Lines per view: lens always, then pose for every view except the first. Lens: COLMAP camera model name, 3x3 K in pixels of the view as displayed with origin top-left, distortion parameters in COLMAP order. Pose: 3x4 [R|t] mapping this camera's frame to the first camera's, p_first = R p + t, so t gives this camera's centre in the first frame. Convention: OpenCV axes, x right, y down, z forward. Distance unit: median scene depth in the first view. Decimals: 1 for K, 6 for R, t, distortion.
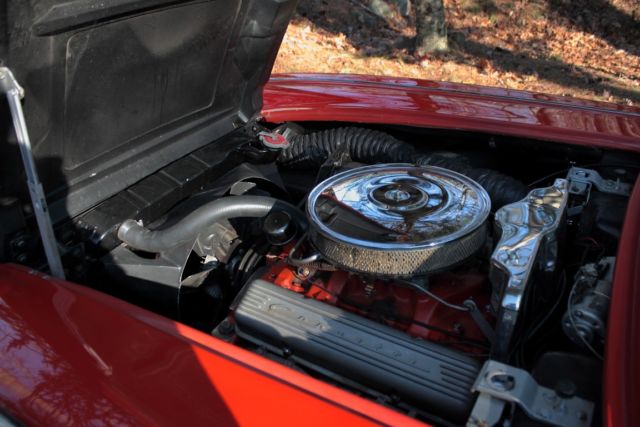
lens RADIAL K [[507.6, 0, 320.0], [0, 507.6, 213.5], [0, 0, 1]] dist [-0.049833, 0.002982]
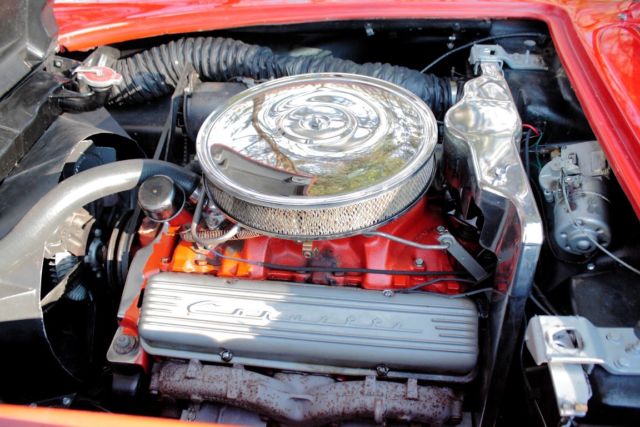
lens RADIAL K [[536.8, 0, 320.0], [0, 536.8, 213.5], [0, 0, 1]] dist [-0.141632, 0.173688]
pose [[0.913768, -0.265854, 0.307163, -0.104343], [0.206056, 0.954957, 0.213538, -0.062580], [-0.350097, -0.131832, 0.927390, 0.195431]]
